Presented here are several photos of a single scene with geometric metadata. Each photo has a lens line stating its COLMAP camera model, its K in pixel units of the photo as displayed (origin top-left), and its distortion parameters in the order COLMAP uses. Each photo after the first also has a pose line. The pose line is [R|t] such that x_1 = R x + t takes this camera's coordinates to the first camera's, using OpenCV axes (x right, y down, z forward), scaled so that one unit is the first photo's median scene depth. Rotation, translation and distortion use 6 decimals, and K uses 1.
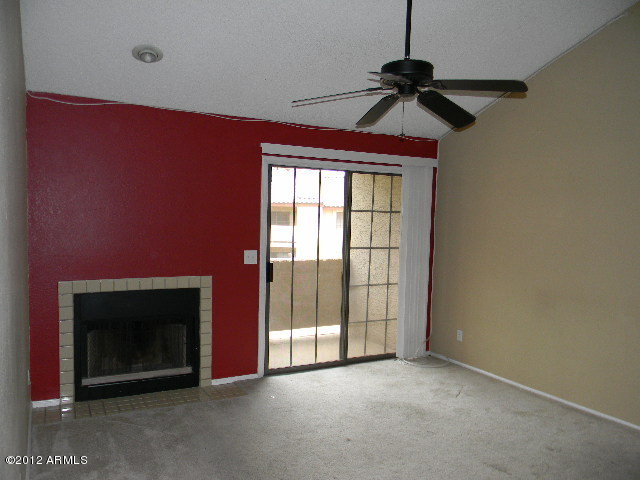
lens RADIAL K [[517.9, 0, 317.3], [0, 517.9, 249.3], [0, 0, 1]] dist [0.009102, -0.015236]
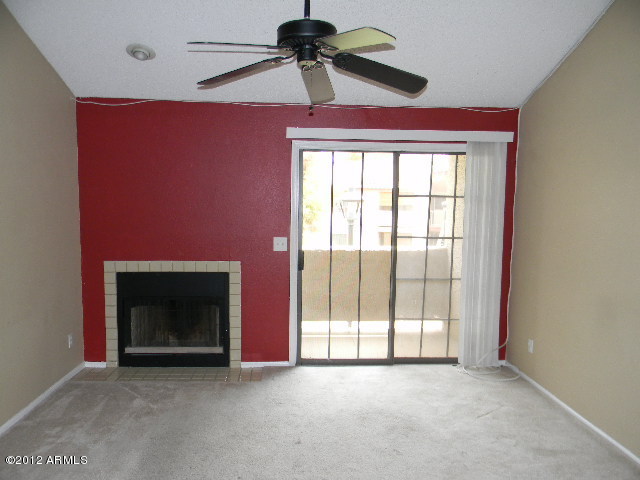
lens RADIAL K [[517.9, 0, 317.3], [0, 517.9, 249.3], [0, 0, 1]] dist [0.009102, -0.015236]
pose [[0.907050, 0.029148, -0.420013, 0.362289], [-0.017876, 0.999367, 0.030750, -0.007127], [0.420643, -0.020384, 0.906997, 0.133412]]
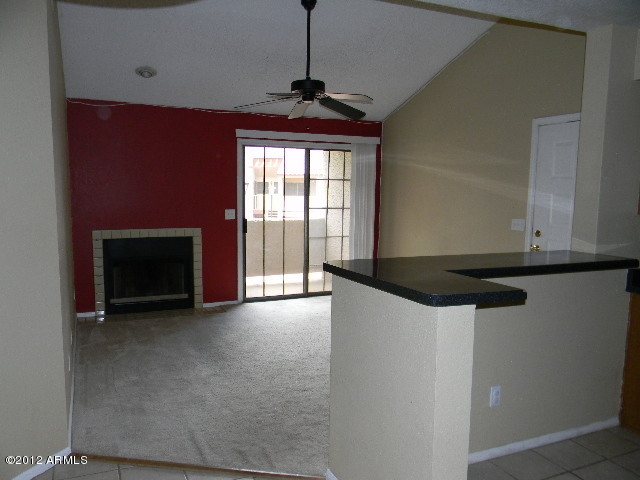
lens RADIAL K [[517.9, 0, 317.3], [0, 517.9, 249.3], [0, 0, 1]] dist [0.009102, -0.015236]
pose [[0.997990, -0.004034, -0.063244, 0.188489], [0.007493, 0.998483, 0.054540, 0.034941], [0.062928, -0.054904, 0.996507, -0.348269]]
